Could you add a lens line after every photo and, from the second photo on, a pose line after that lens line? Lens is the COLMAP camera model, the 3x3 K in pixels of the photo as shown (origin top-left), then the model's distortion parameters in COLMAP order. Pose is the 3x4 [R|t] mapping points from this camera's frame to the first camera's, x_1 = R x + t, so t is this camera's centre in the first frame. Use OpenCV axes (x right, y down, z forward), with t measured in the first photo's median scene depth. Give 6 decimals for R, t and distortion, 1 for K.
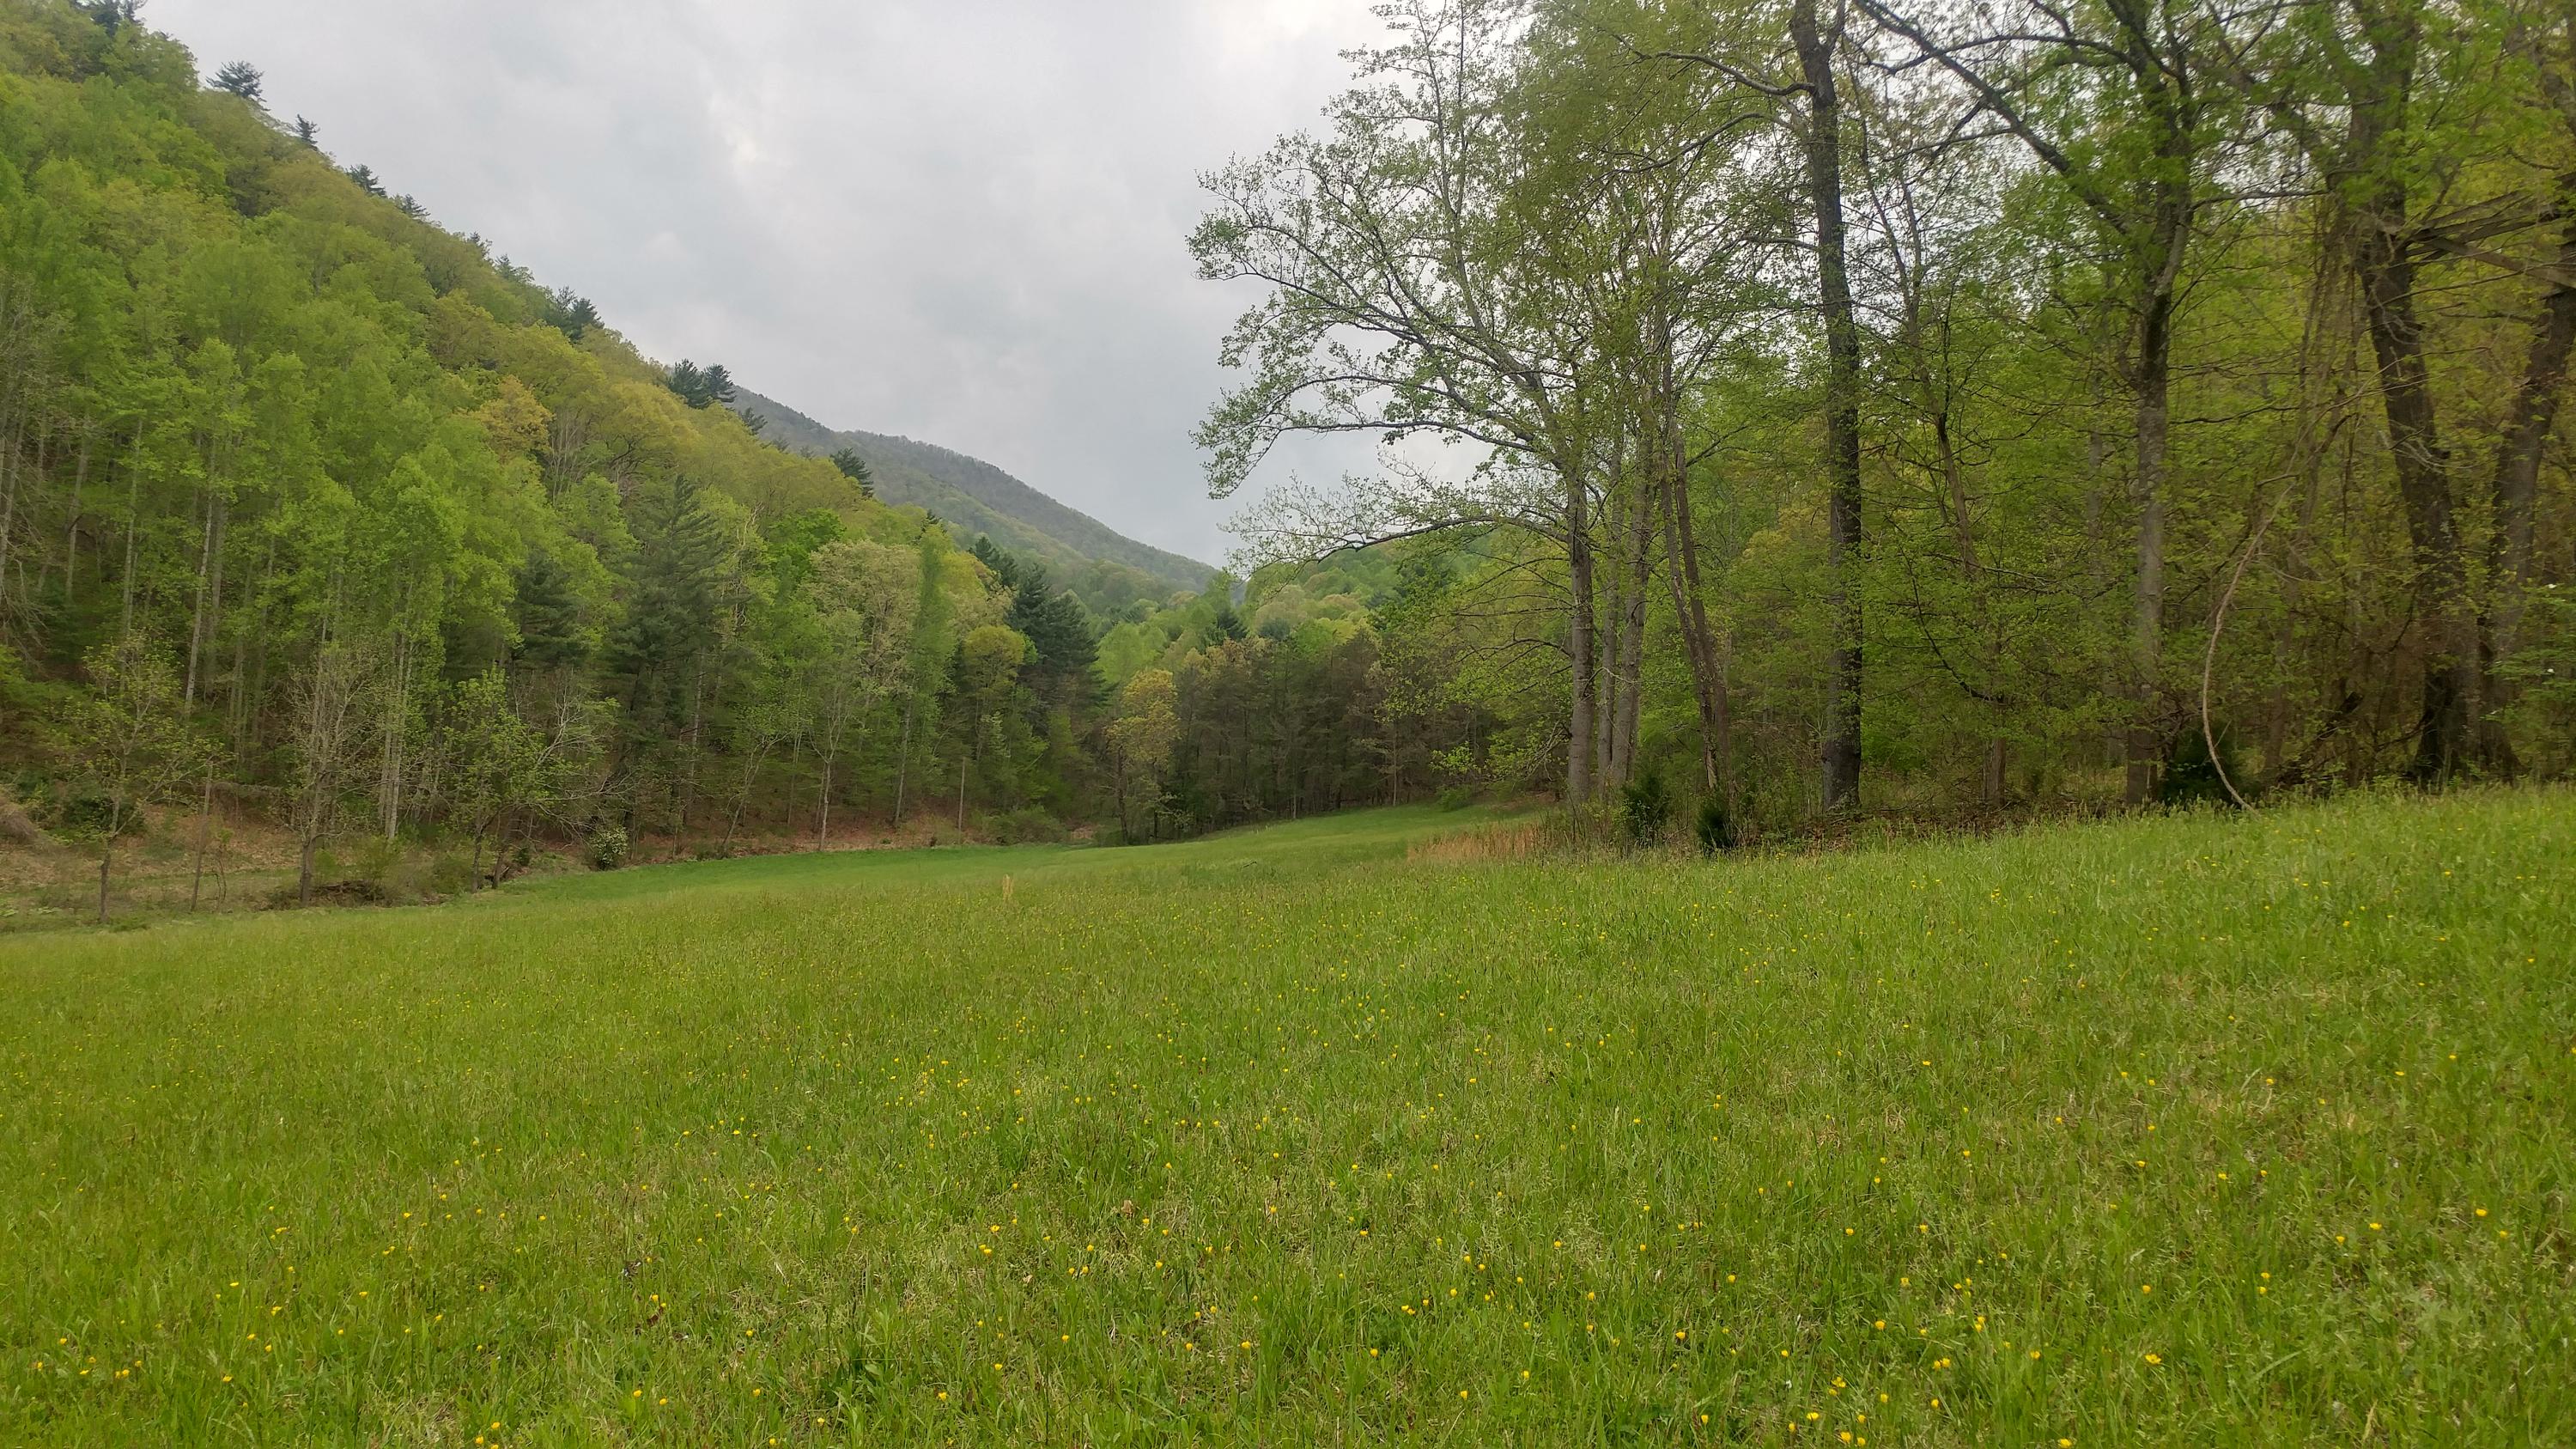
lens RADIAL K [[1927.9, 0, 1295.7], [0, 1927.9, 727.2], [0, 0, 1]] dist [-0.002018, -0.000820]
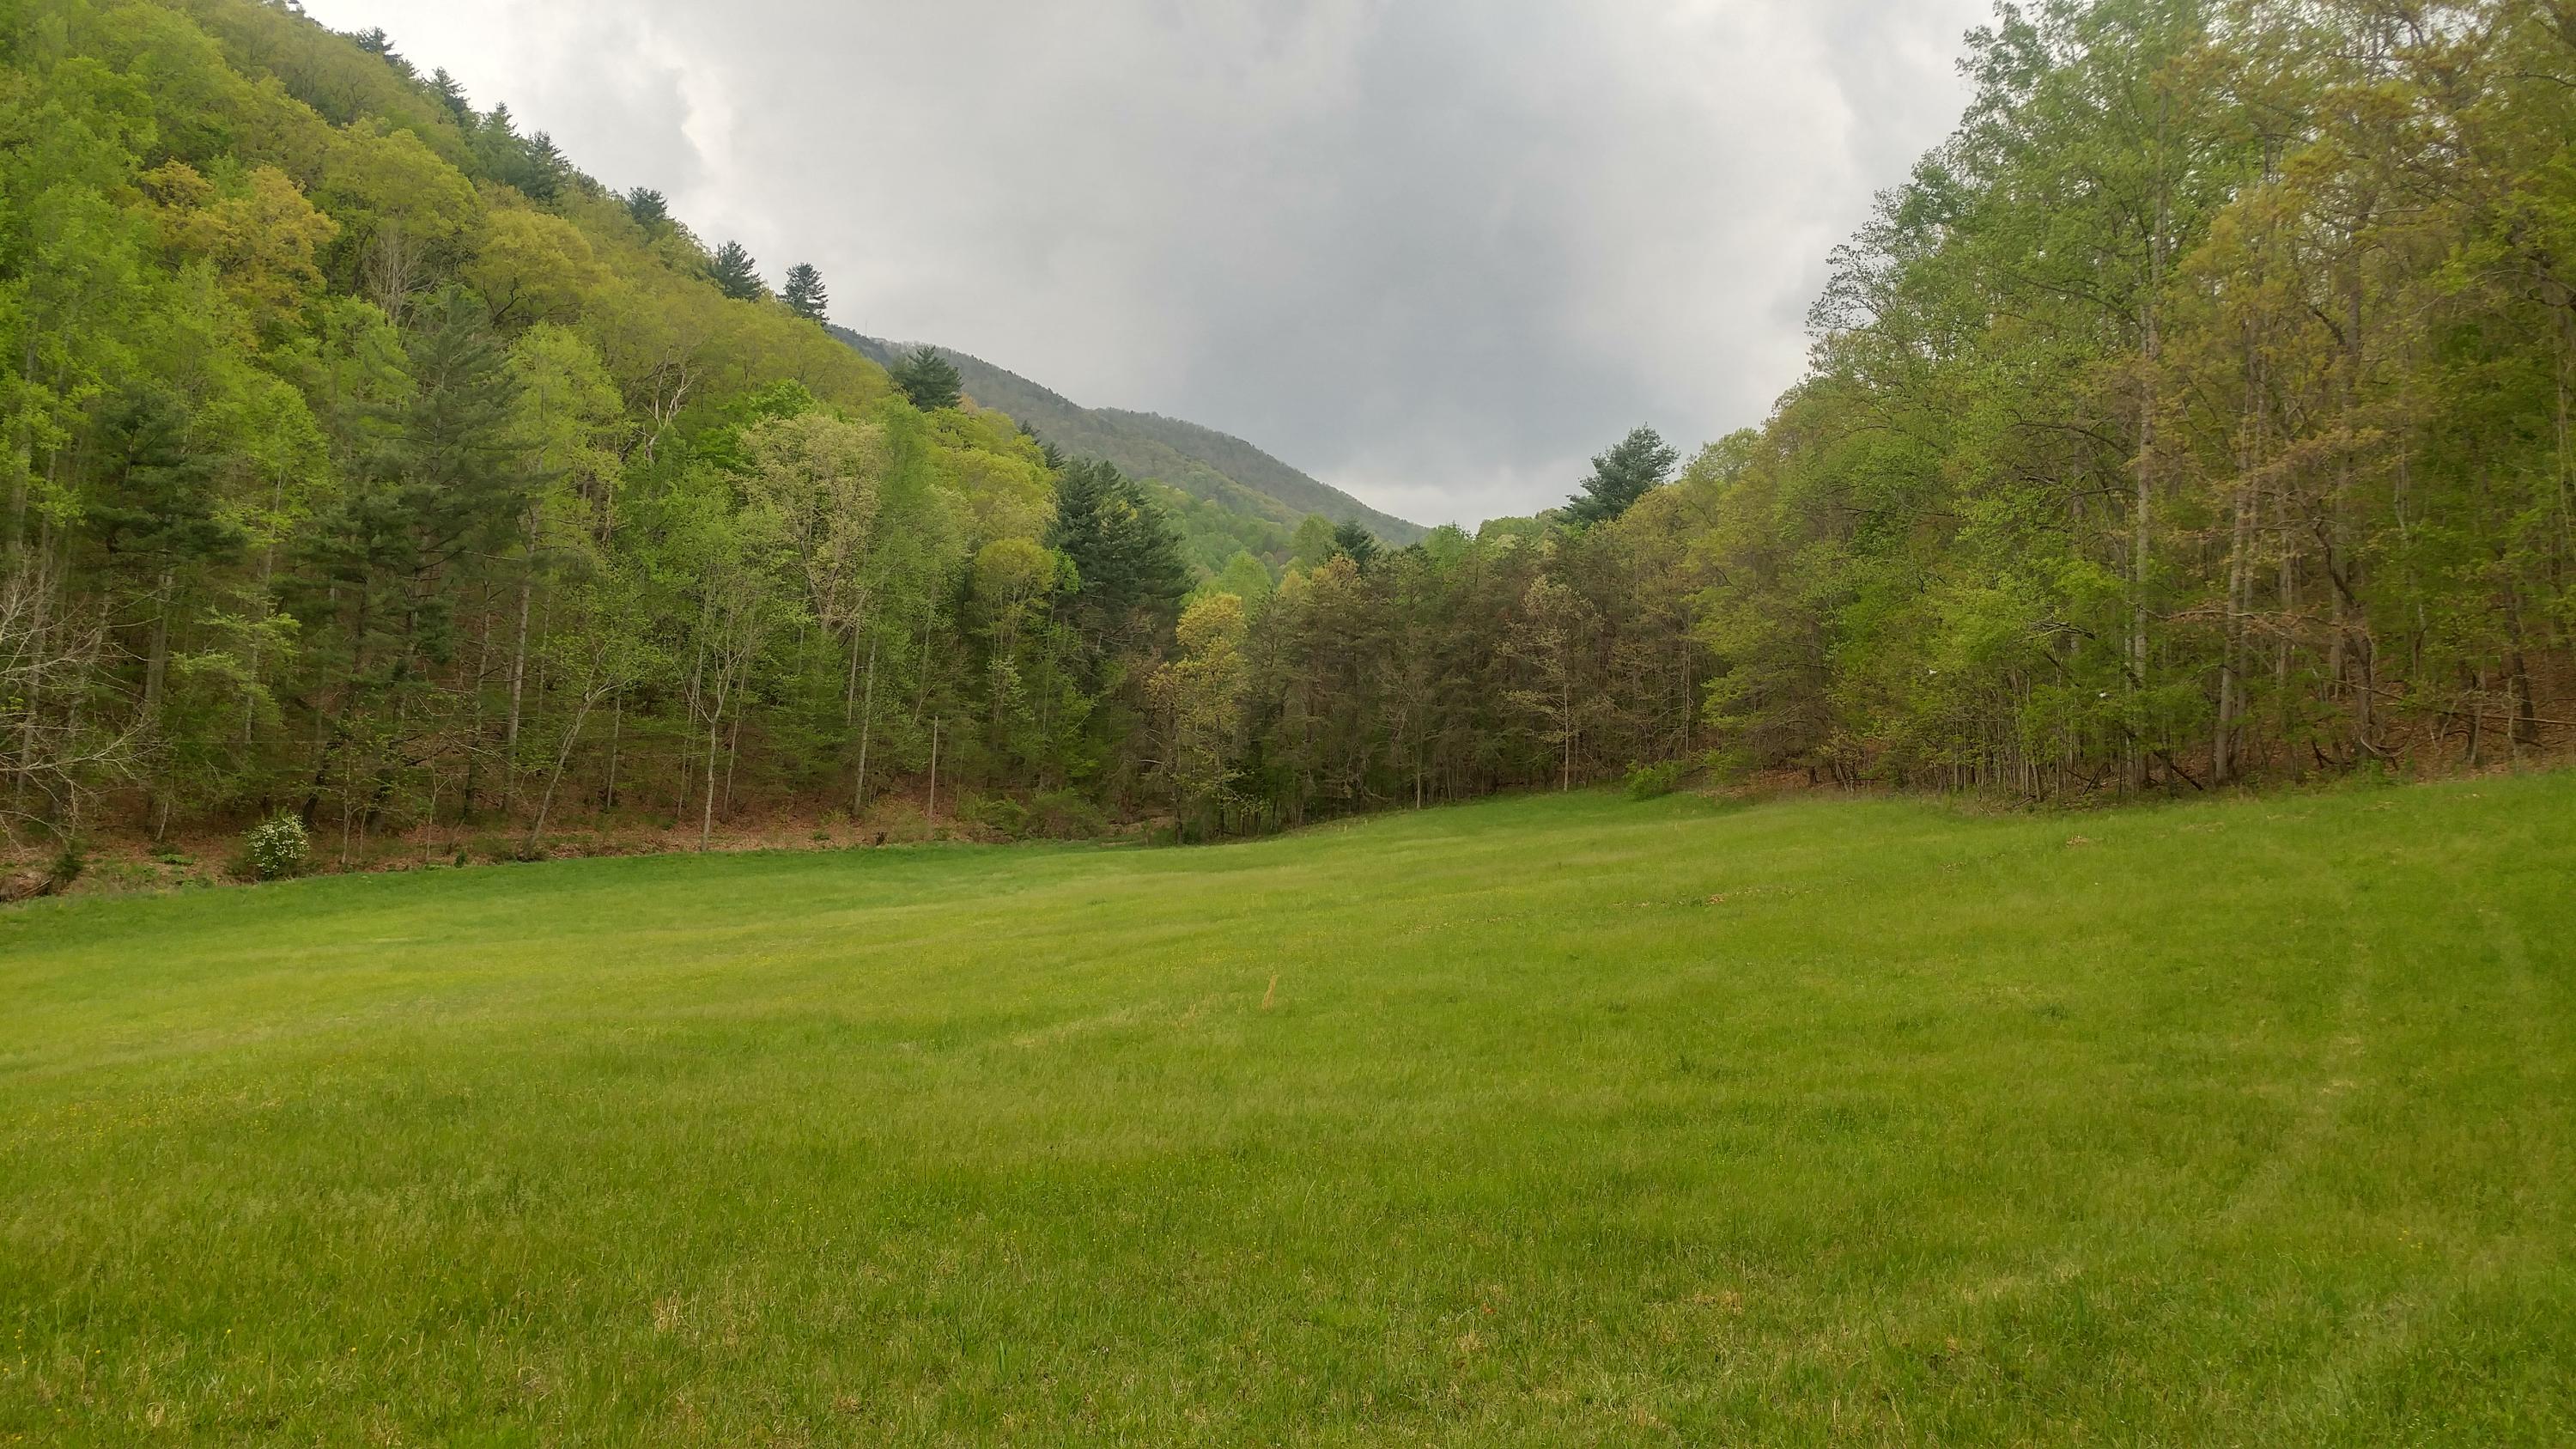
lens RADIAL K [[1927.9, 0, 1273.3], [0, 1927.9, 731.6], [0, 0, 1]] dist [-0.002018, -0.000820]
pose [[0.988639, 0.002630, -0.150283, 0.050779], [-0.000986, 0.999939, 0.011011, 0.012566], [0.150303, -0.010737, 0.988582, 0.314712]]
